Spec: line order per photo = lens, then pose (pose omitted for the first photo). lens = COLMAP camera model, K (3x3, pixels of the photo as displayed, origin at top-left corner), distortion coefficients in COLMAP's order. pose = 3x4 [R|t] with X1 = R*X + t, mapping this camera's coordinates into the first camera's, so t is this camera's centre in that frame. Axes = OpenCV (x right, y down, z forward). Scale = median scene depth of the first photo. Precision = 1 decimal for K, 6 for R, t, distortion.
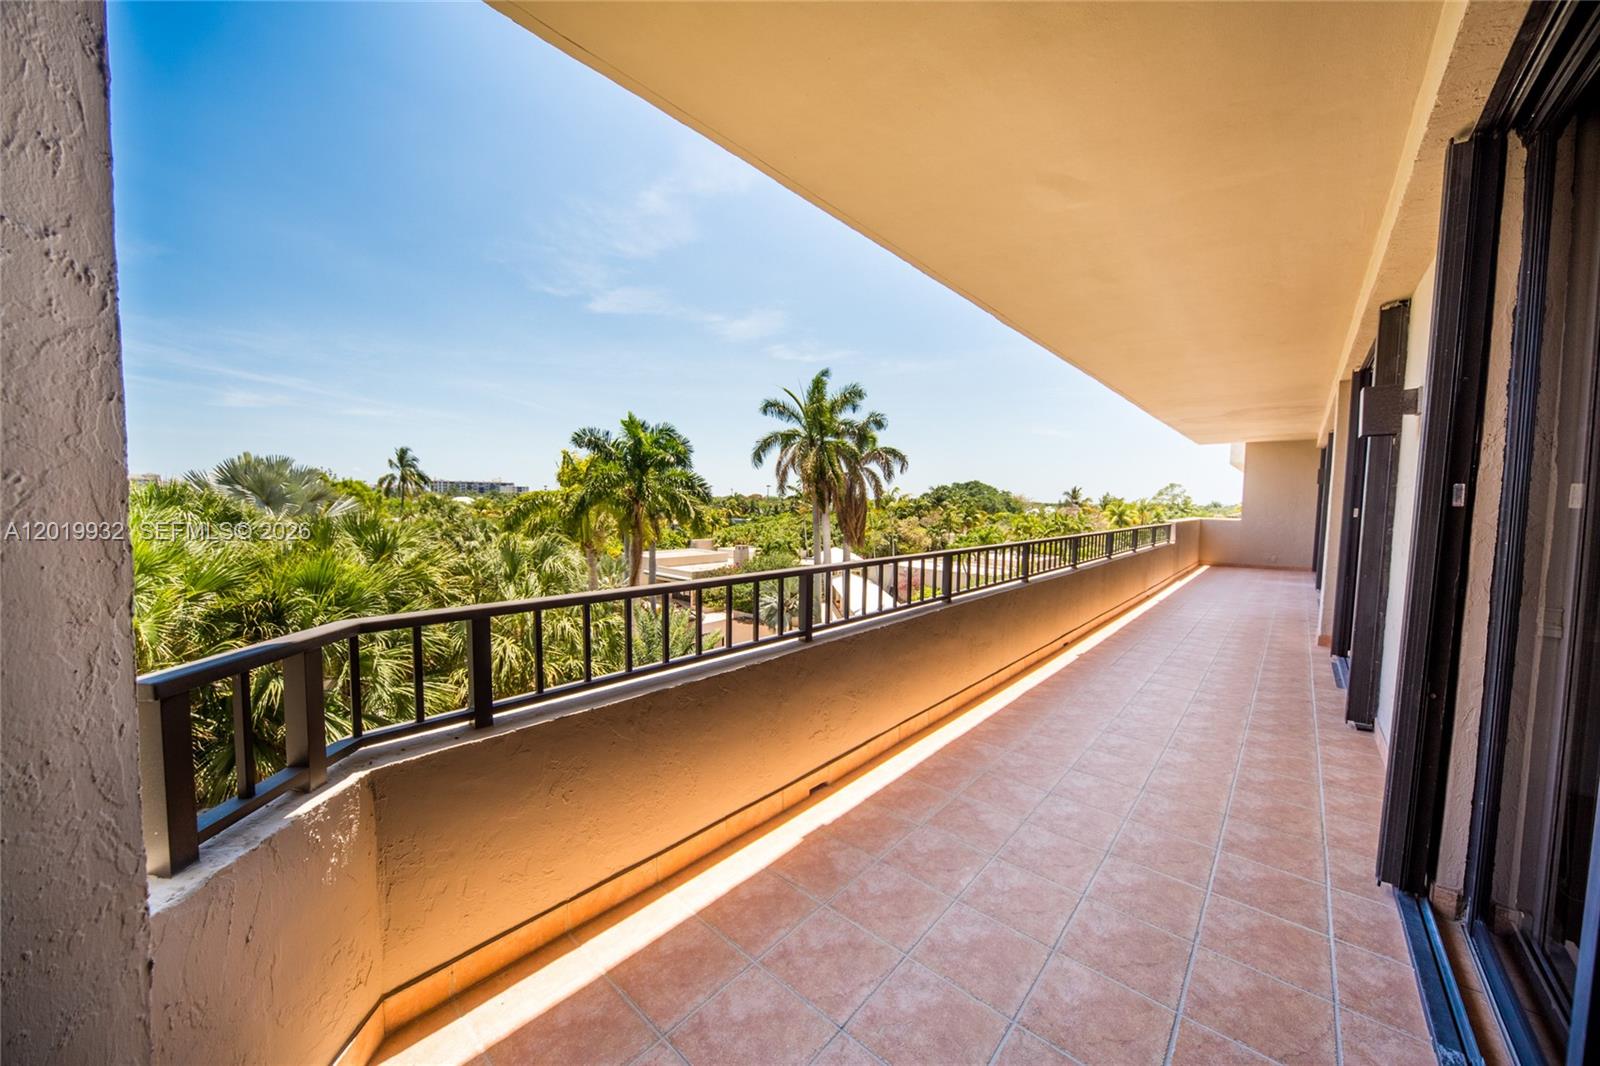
lens RADIAL K [[562.6, 0, 807.9], [0, 562.6, 537.7], [0, 0, 1]] dist [-0.014511, -0.000024]
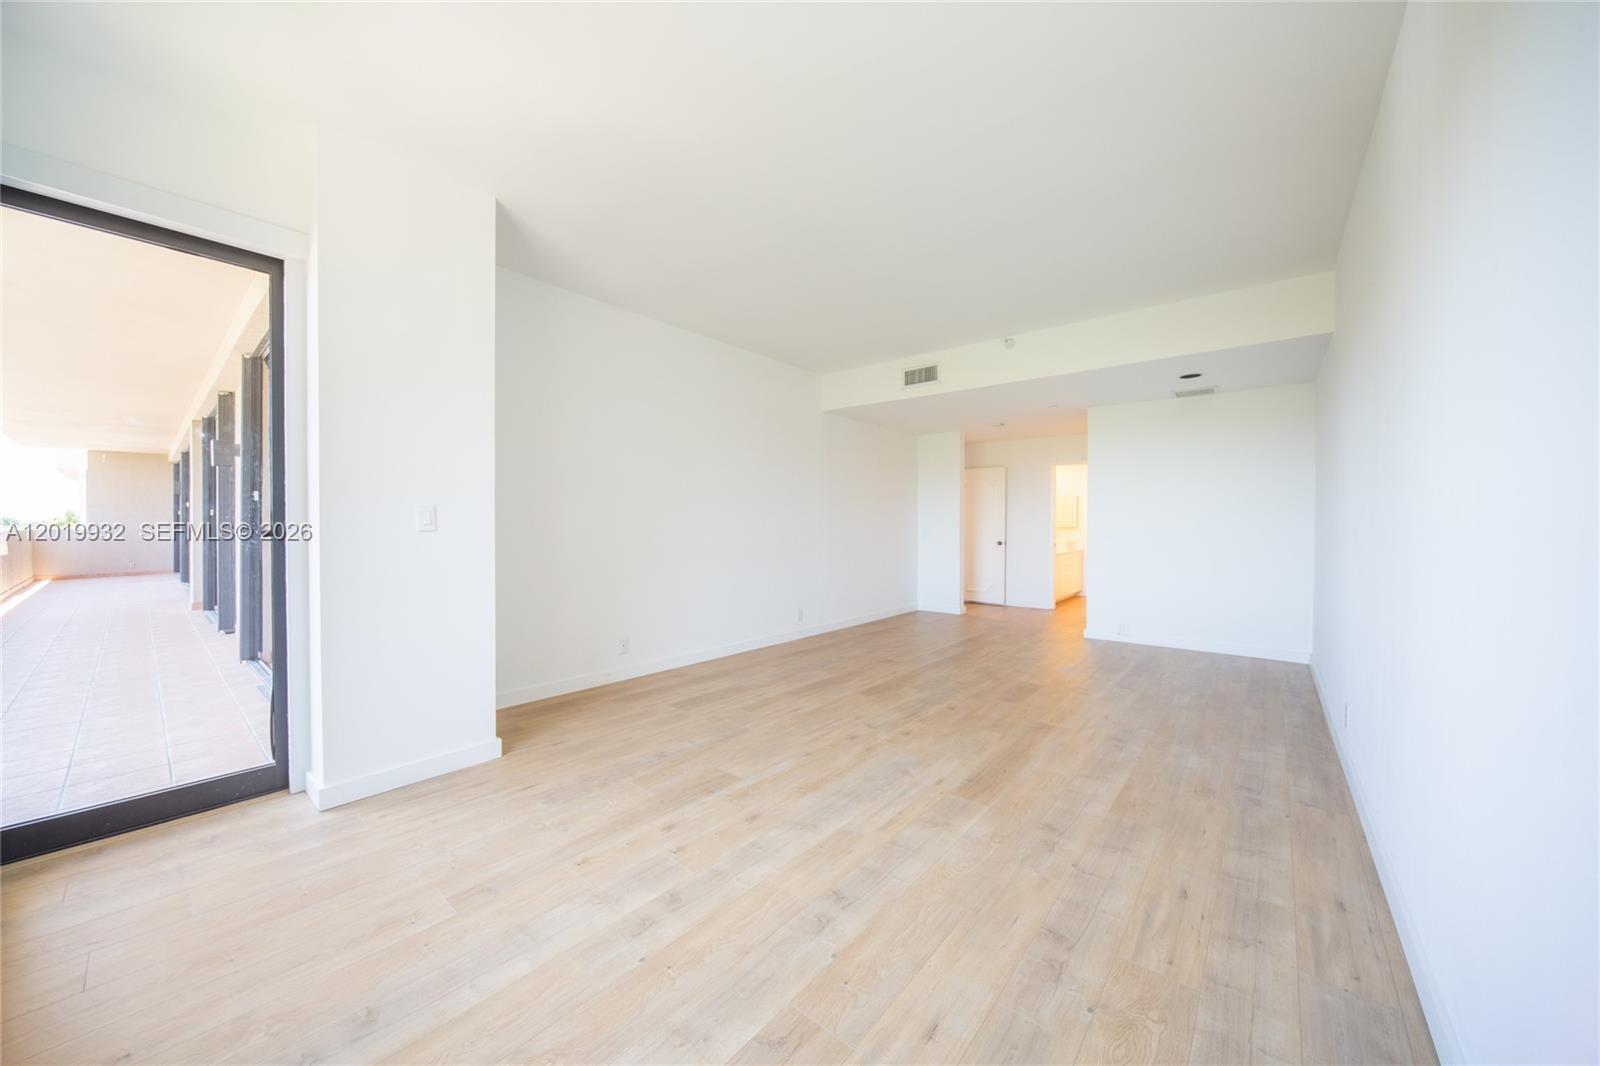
lens RADIAL K [[562.6, 0, 809.1], [0, 562.6, 530.3], [0, 0, 1]] dist [-0.014511, -0.000024]
pose [[-0.034739, -0.024686, 0.999091, -0.545582], [0.065205, 0.997509, 0.026914, 0.065966], [-0.997267, 0.066081, -0.033043, -0.540091]]
